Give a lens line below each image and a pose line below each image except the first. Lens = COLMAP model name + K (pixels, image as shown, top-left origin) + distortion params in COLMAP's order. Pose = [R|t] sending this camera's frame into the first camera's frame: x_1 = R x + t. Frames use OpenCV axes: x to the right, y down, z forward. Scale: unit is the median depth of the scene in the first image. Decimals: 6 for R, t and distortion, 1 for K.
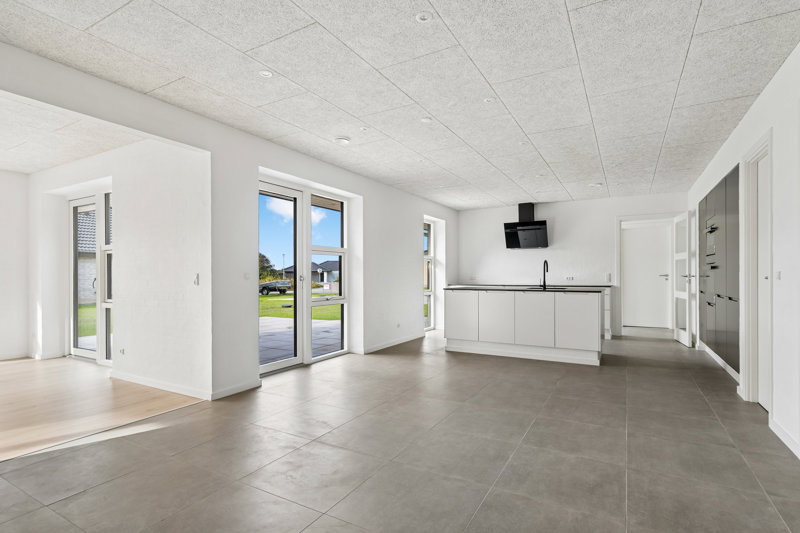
lens RADIAL K [[406.7, 0, 400.0], [0, 406.7, 266.5], [0, 0, 1]] dist [-0.000898, 0.000026]
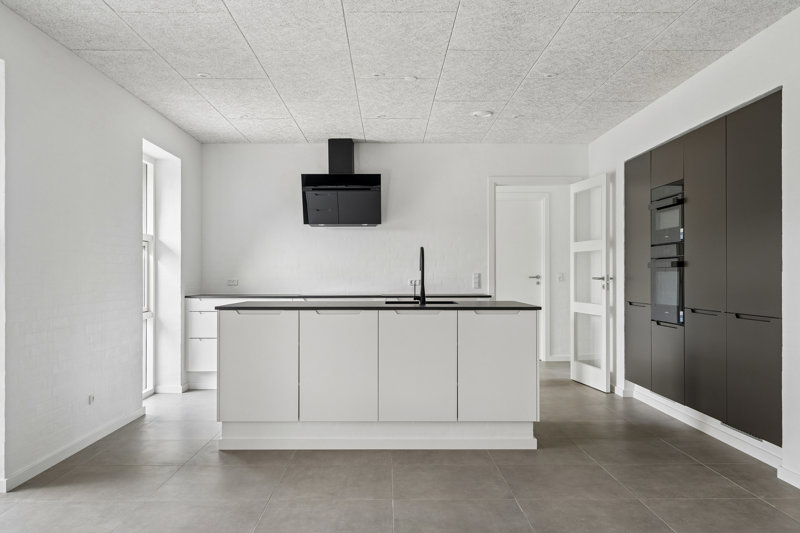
lens RADIAL K [[671.0, 0, 400.0], [0, 671.0, 266.5], [0, 0, 1]] dist [0.002686, 0.010170]
pose [[0.861273, 0.009252, 0.508058, -0.074029], [-0.013016, 0.999908, 0.003856, 0.005084], [-0.507976, -0.009934, 0.861314, 0.244583]]
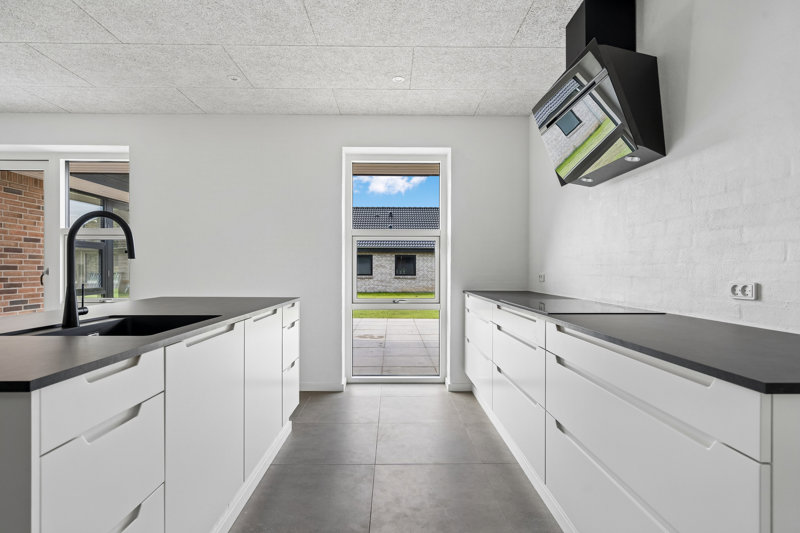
lens RADIAL K [[407.4, 0, 387.7], [0, 407.4, 268.0], [0, 0, 1]] dist [0.004398, 0.001241]
pose [[0.490257, 0.003293, -0.871572, 0.542500], [0.021675, 0.999638, 0.015969, 0.010395], [0.871308, -0.026720, 0.490008, 0.849384]]
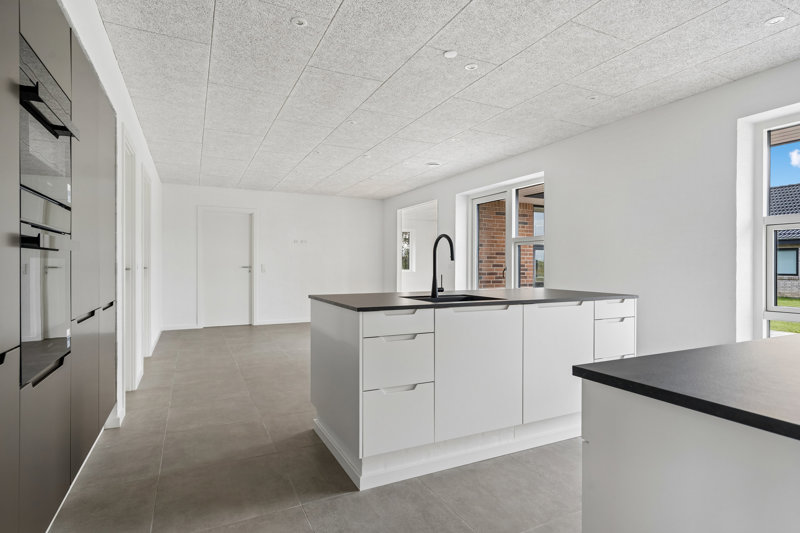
lens RADIAL K [[407.4, 0, 387.7], [0, 407.4, 268.0], [0, 0, 1]] dist [0.004398, 0.001241]
pose [[-0.576119, 0.007182, -0.817334, 0.623284], [0.024384, 0.999667, -0.008404, 0.014136], [0.817002, -0.024772, -0.576102, 0.996629]]
